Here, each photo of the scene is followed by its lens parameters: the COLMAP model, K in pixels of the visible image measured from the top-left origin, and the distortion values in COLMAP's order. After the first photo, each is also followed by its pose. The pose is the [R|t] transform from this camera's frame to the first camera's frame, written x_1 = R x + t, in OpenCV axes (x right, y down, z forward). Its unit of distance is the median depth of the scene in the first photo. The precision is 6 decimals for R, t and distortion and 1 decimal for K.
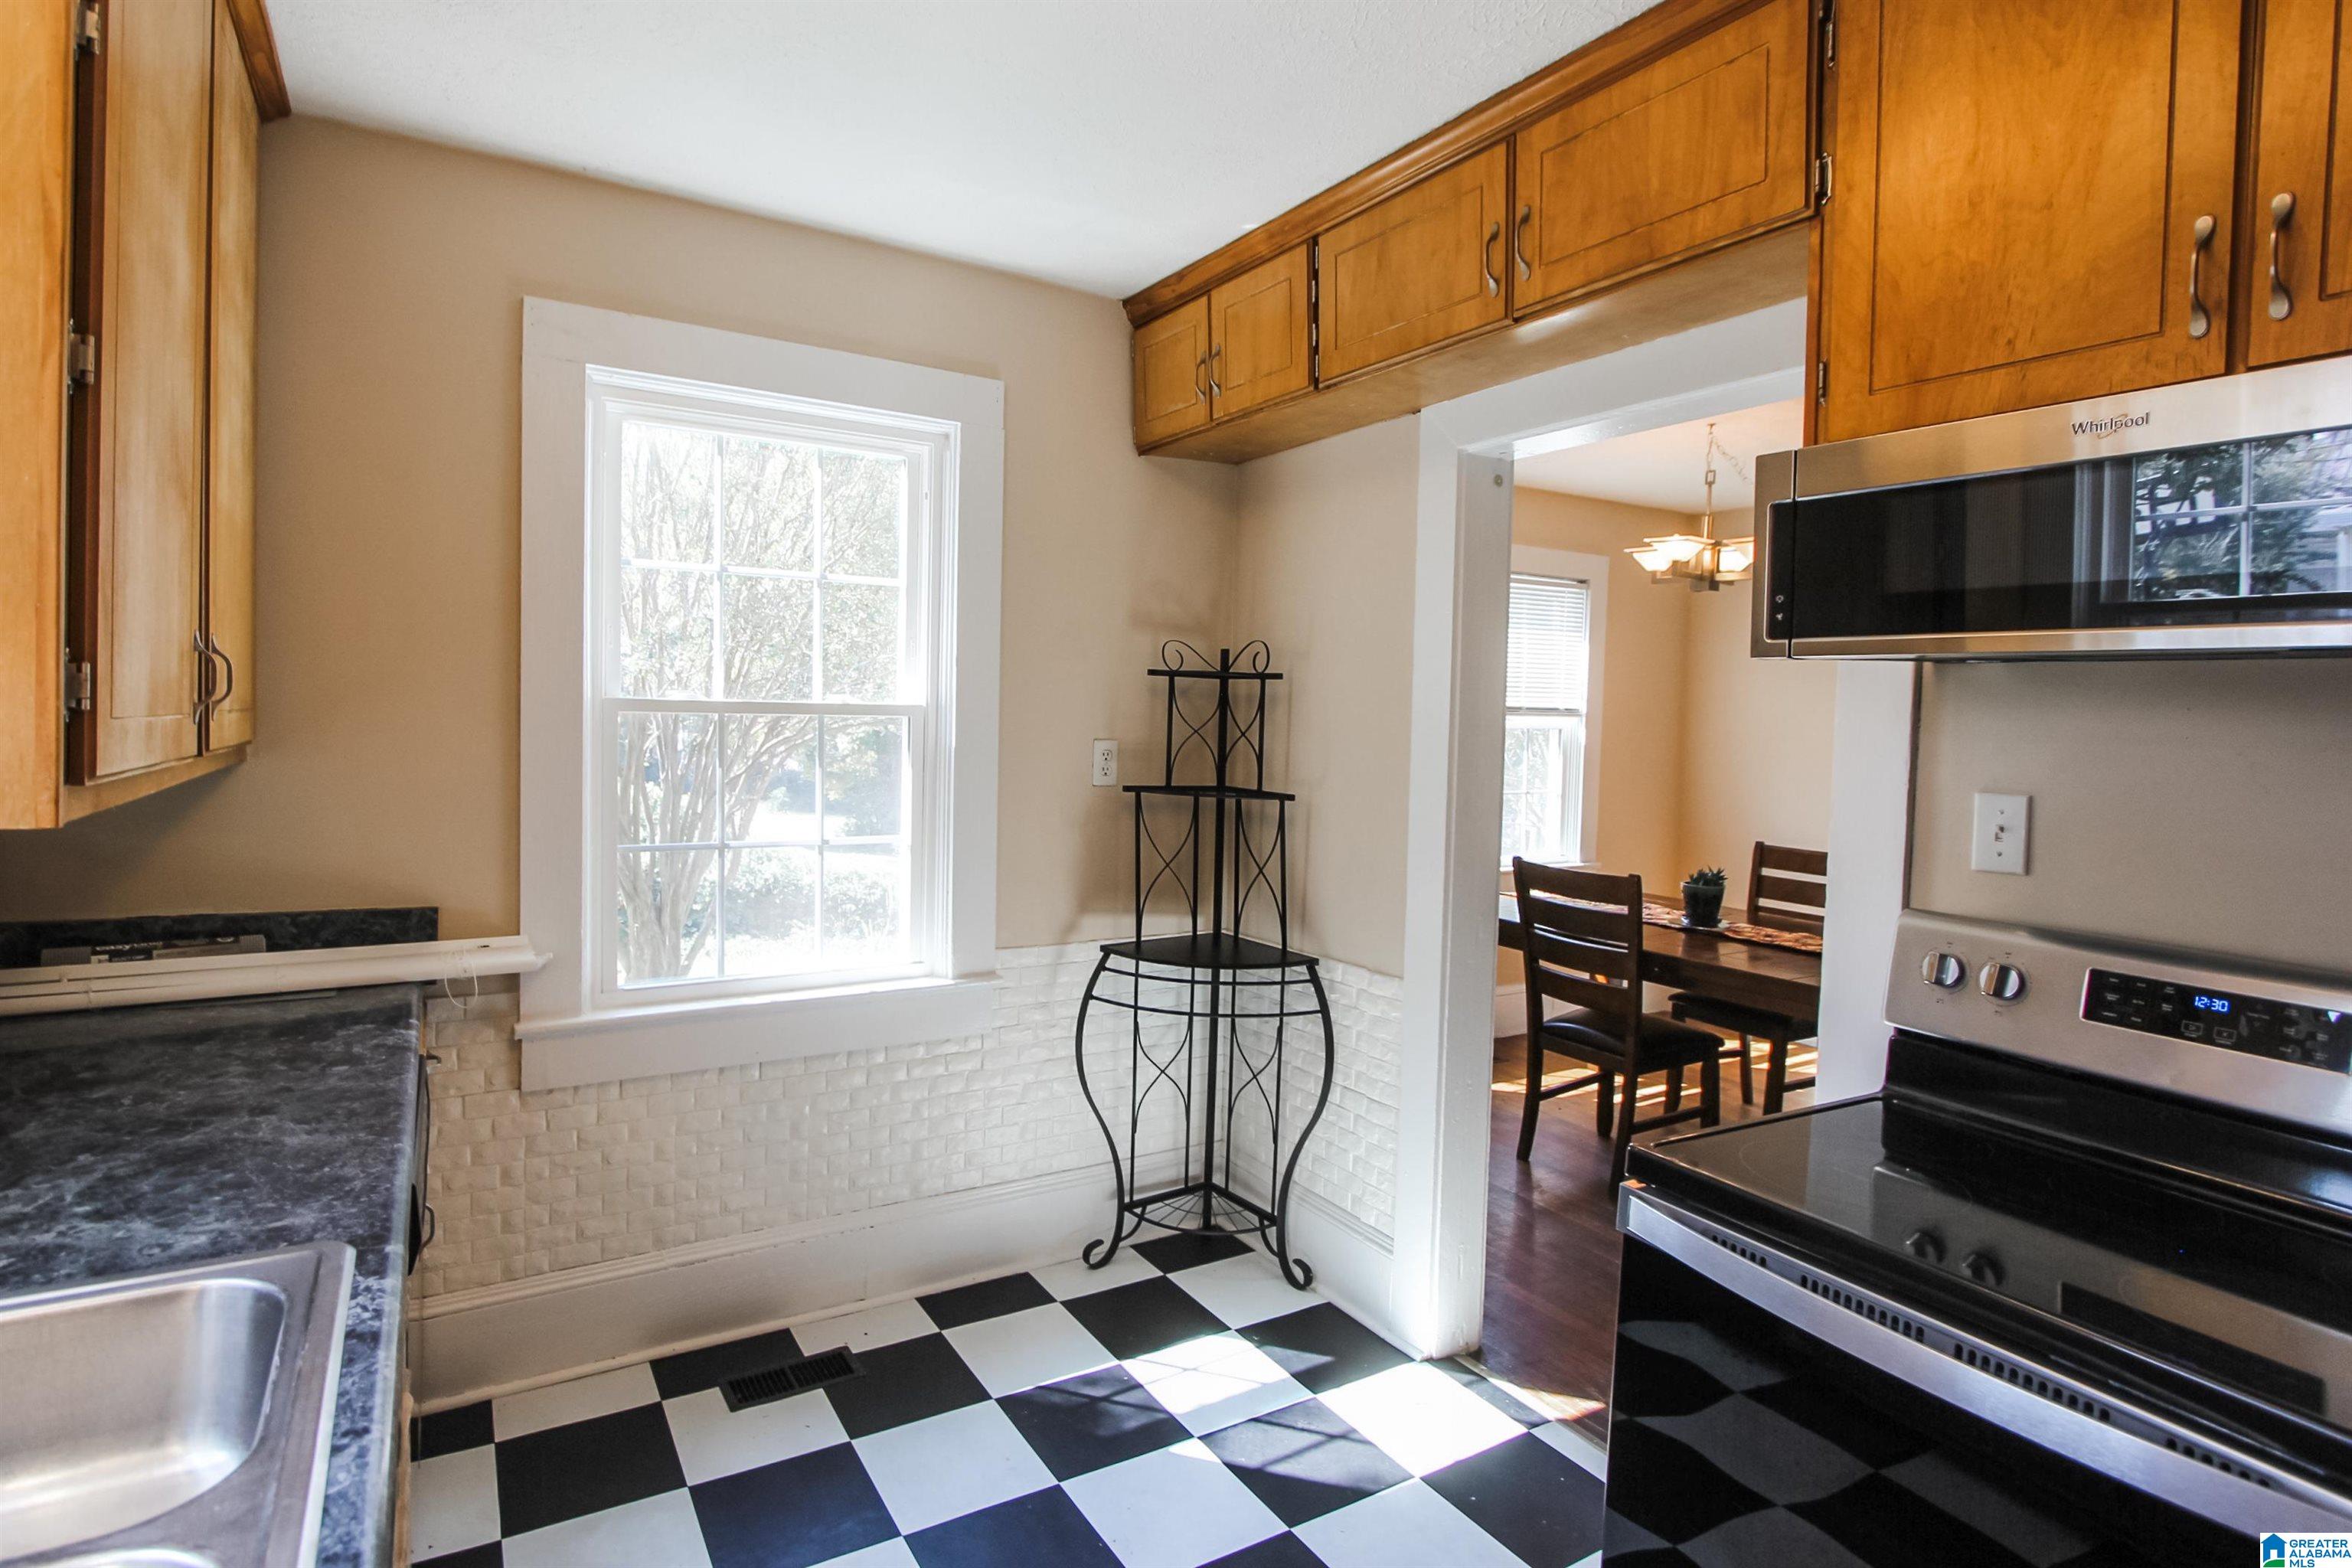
lens RADIAL K [[1186.8, 0, 1133.2], [0, 1186.8, 759.6], [0, 0, 1]] dist [-0.019701, 0.000835]
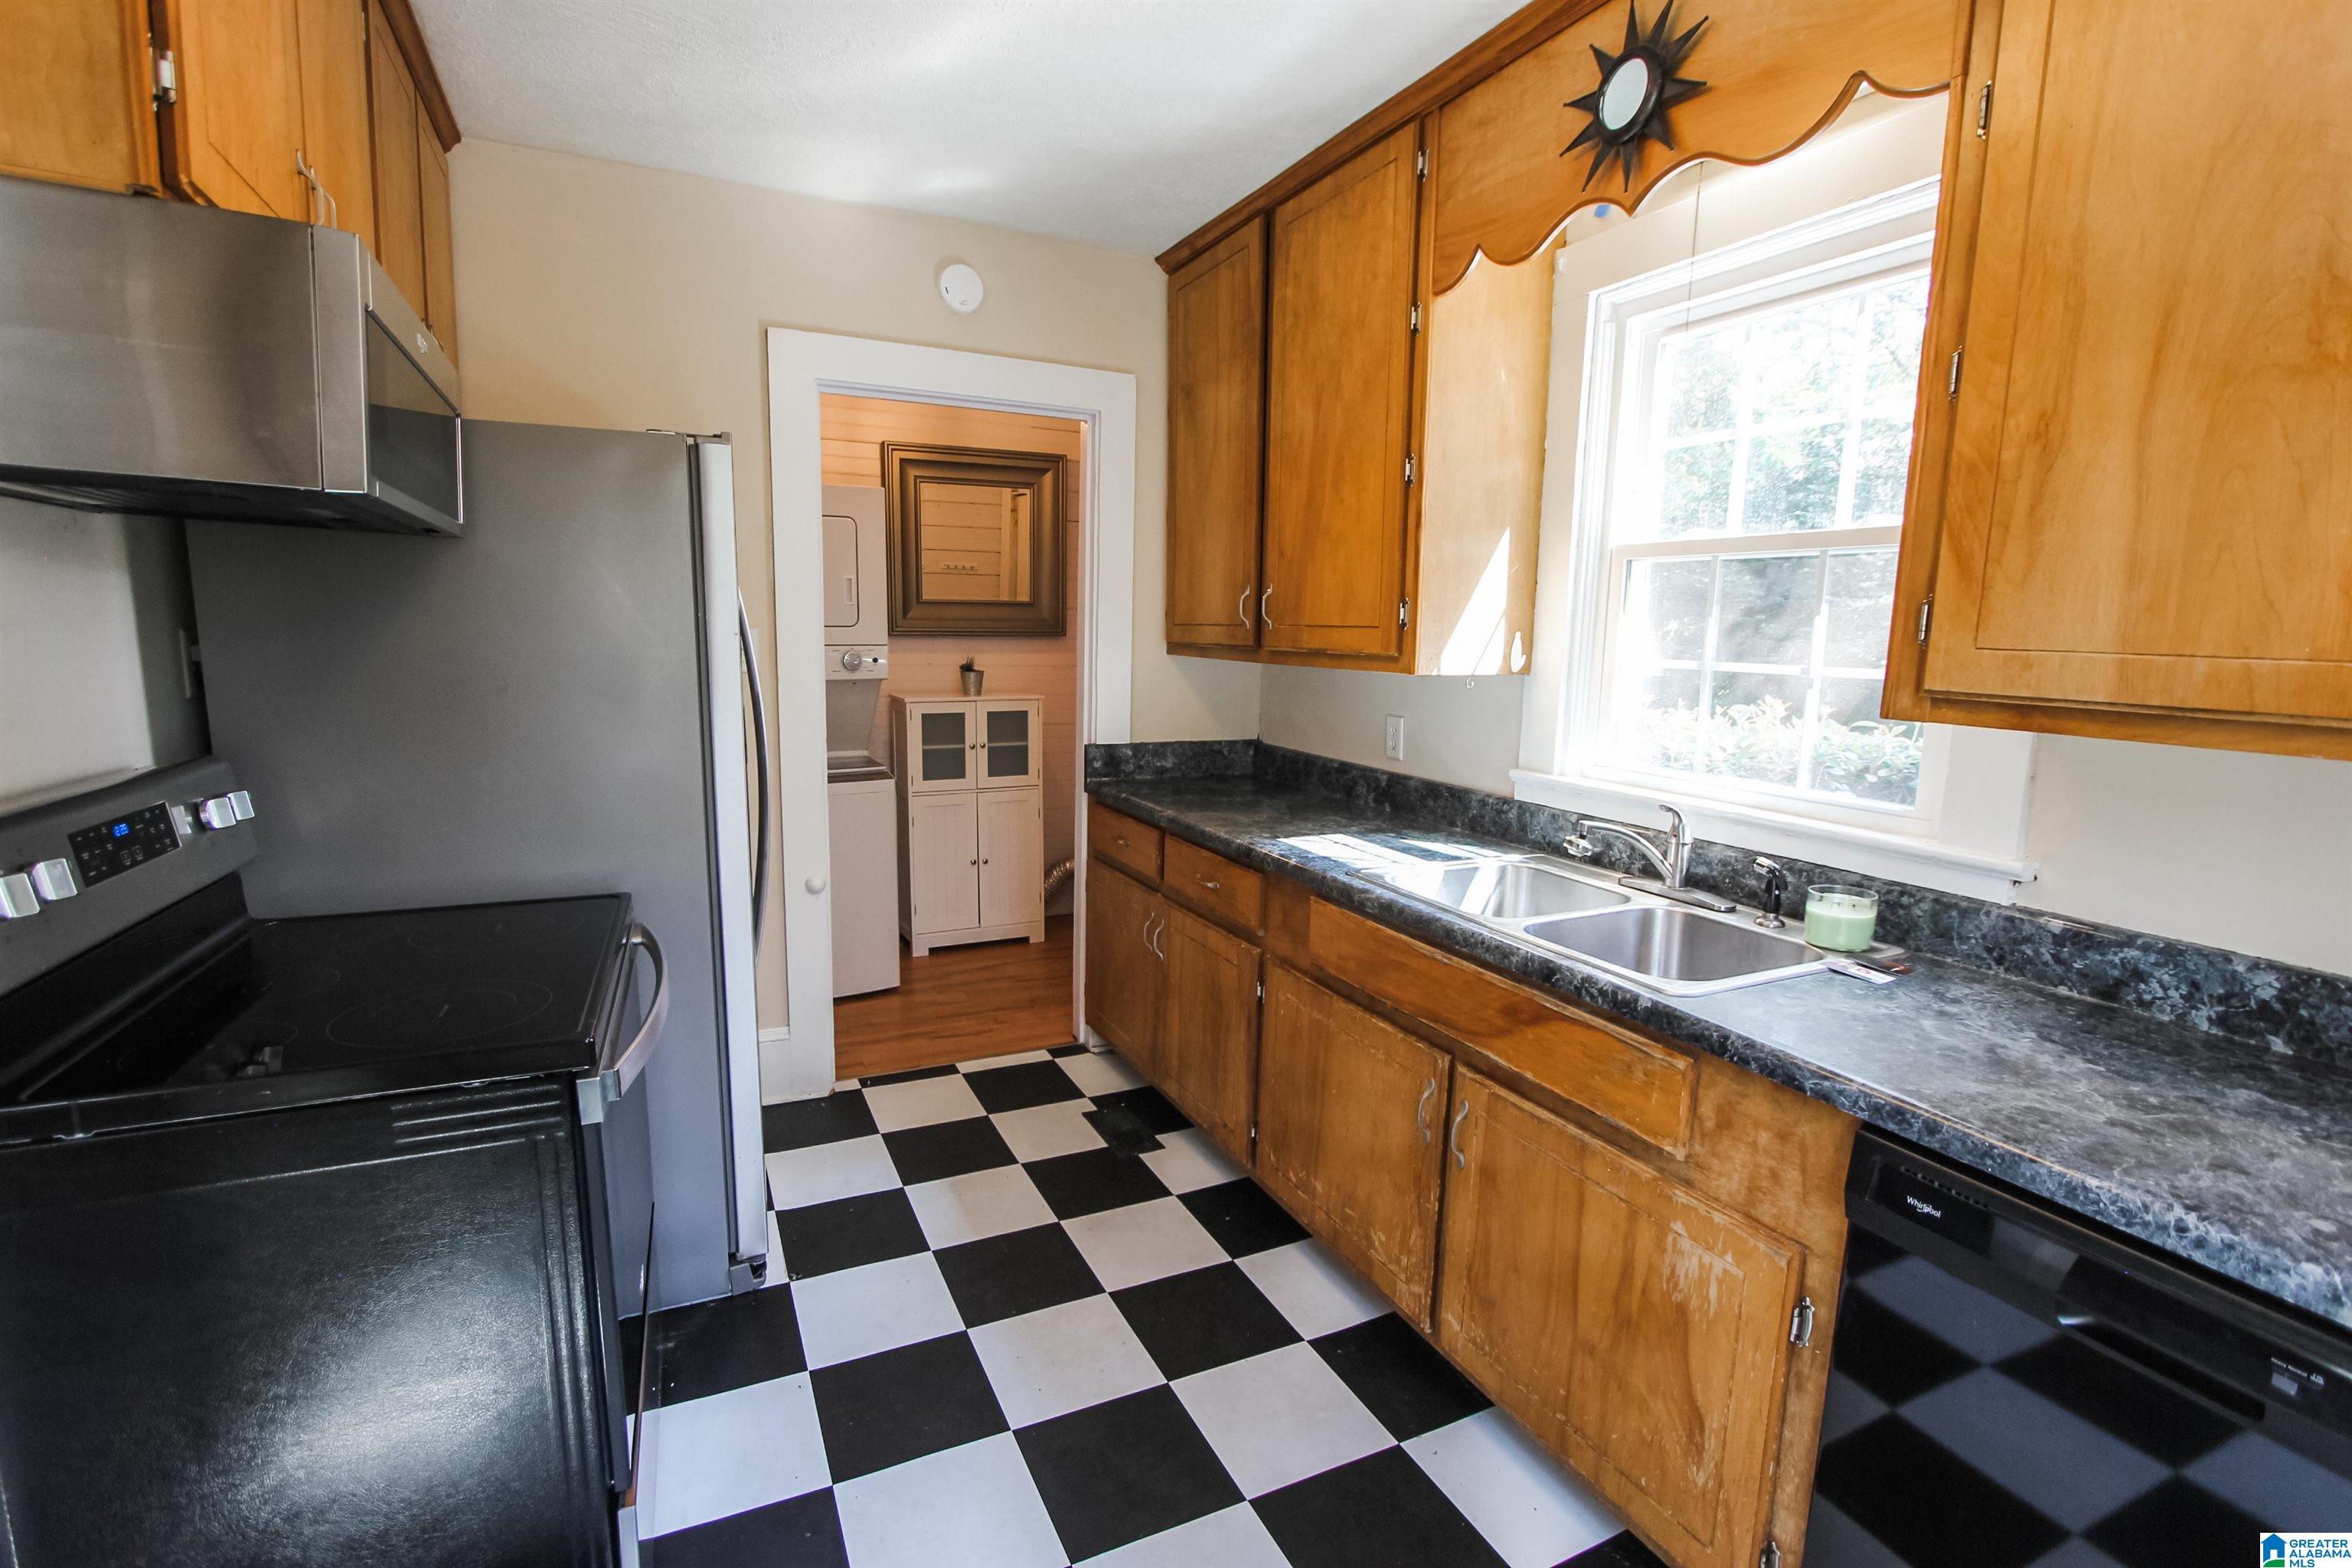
lens RADIAL K [[1085.2, 0, 1172.7], [0, 1085.2, 787.6], [0, 0, 1]] dist [-0.020217, 0.003312]
pose [[-0.995198, -0.062441, 0.075375, -0.052746], [-0.046788, 0.979889, 0.193981, -0.032666], [-0.085971, 0.189523, -0.978105, 0.986607]]
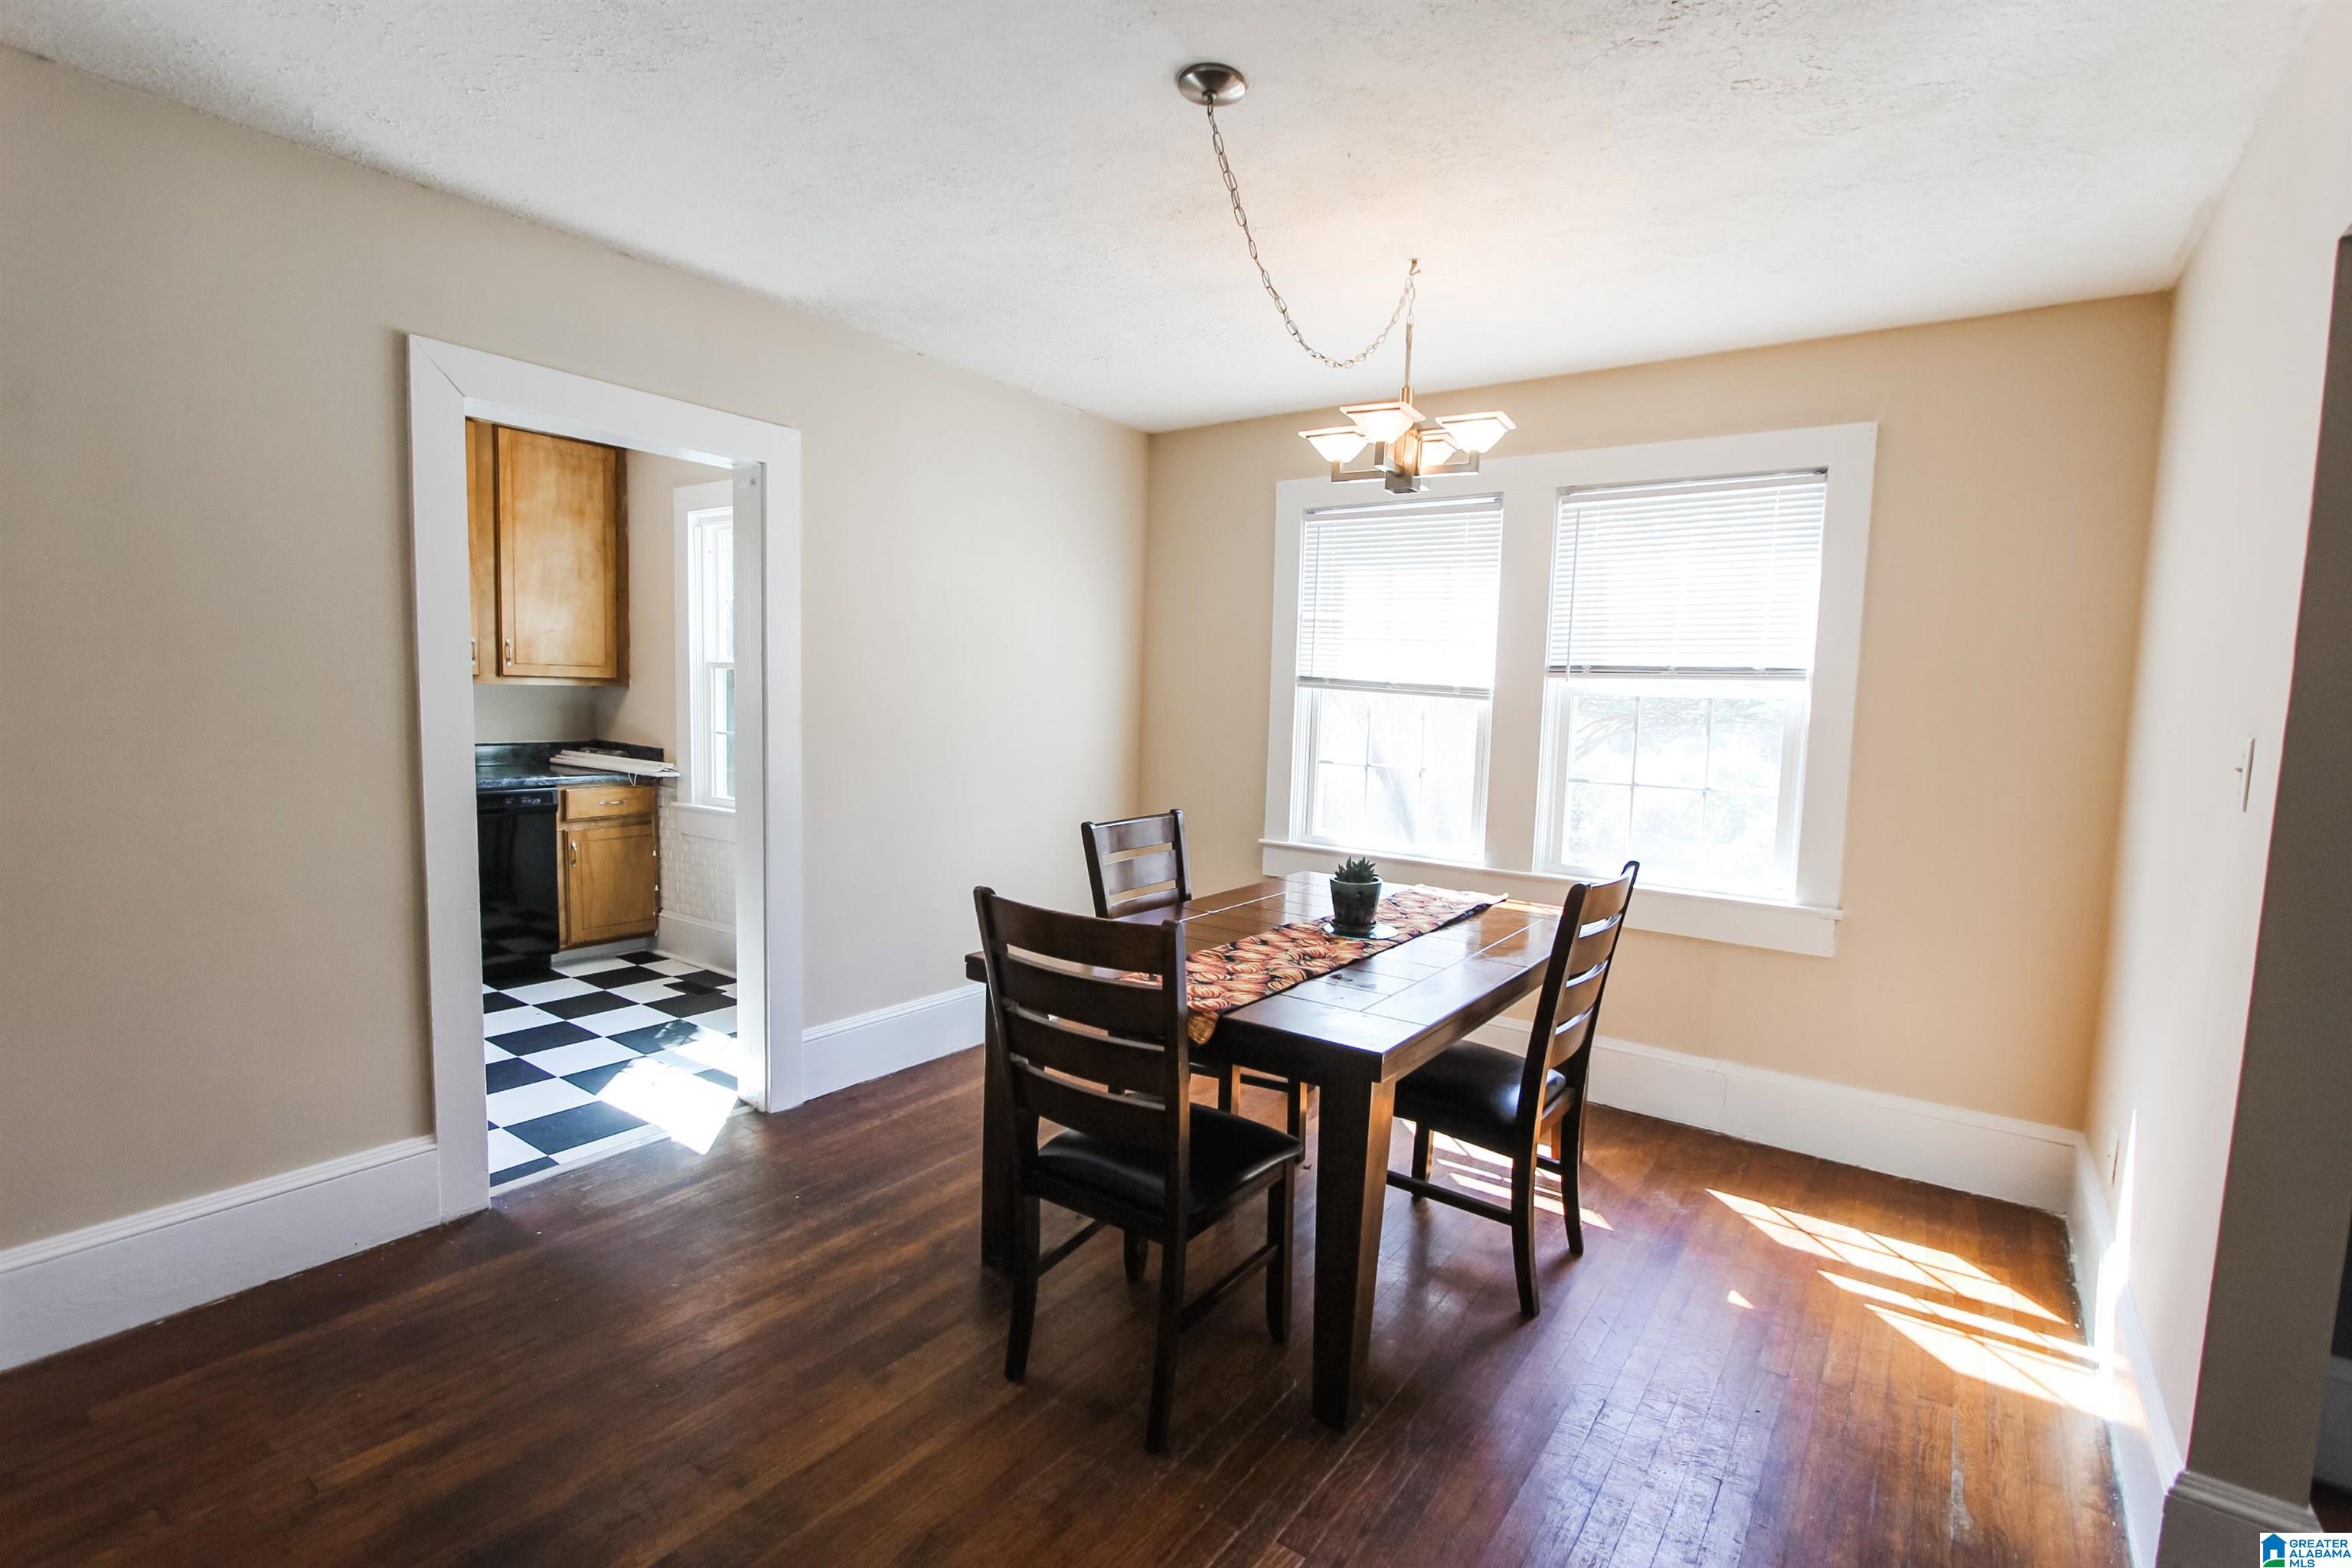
lens RADIAL K [[1086.7, 0, 1178.1], [0, 1086.7, 790.2], [0, 0, 1]] dist [-0.019215, 0.002805]
pose [[0.402118, 0.069546, -0.912943, 1.665277], [-0.058579, 0.997022, 0.050149, 0.030910], [0.913712, 0.033314, 0.404994, 0.941953]]
